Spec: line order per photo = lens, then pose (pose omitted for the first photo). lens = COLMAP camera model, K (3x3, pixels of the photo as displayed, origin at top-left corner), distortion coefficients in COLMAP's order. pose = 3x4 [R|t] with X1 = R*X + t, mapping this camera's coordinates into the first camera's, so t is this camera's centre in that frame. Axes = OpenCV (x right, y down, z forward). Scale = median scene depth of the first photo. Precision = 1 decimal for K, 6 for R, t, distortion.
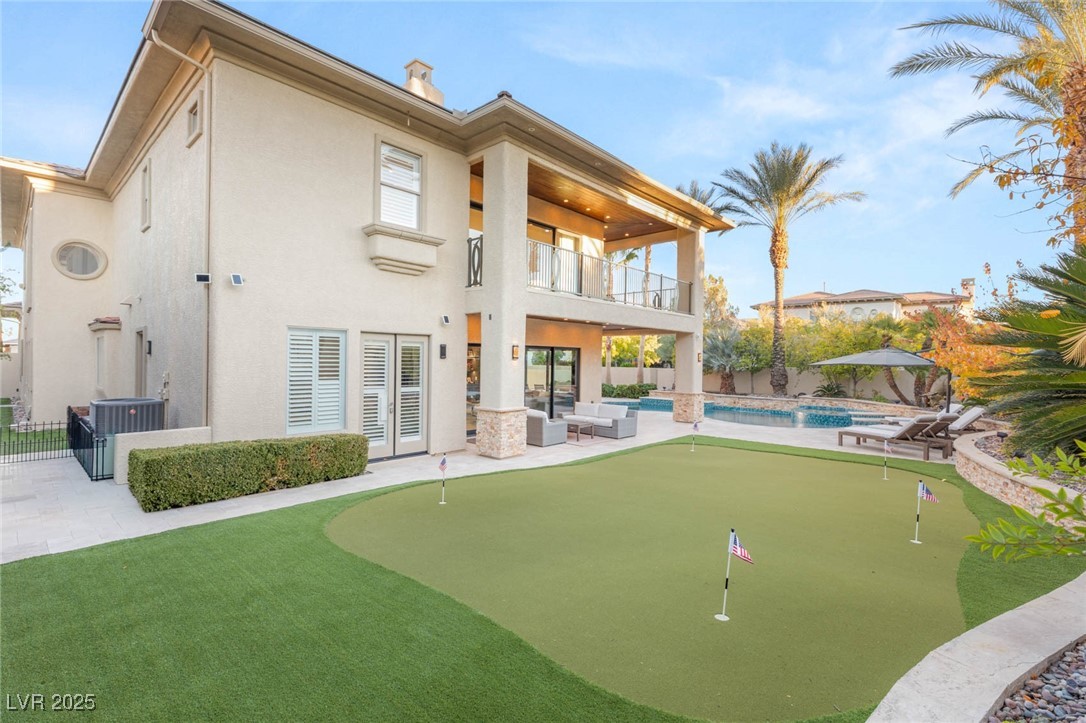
lens RADIAL K [[489.5, 0, 543.0], [0, 489.5, 361.5], [0, 0, 1]] dist [-0.000624, -0.000006]
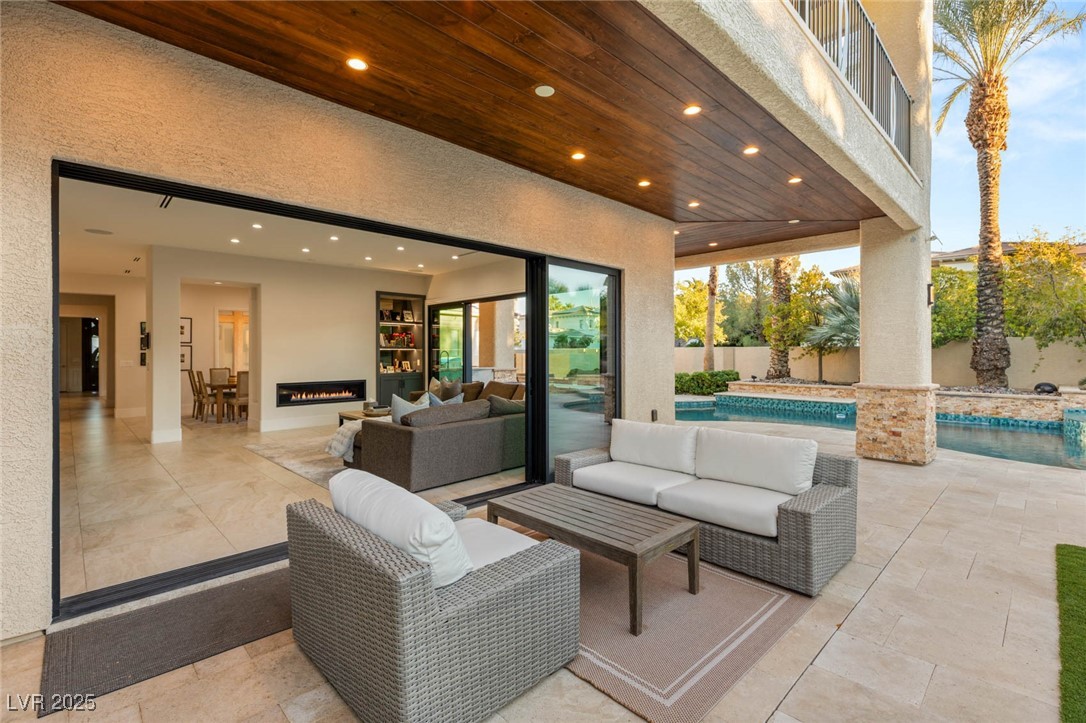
lens RADIAL K [[489.5, 0, 543.0], [0, 489.5, 361.5], [0, 0, 1]] dist [-0.000624, -0.000006]
pose [[0.998227, -0.013760, -0.057916, 0.026979], [0.014504, 0.999818, 0.012434, 0.027776], [0.057734, -0.013252, 0.998244, 0.462134]]
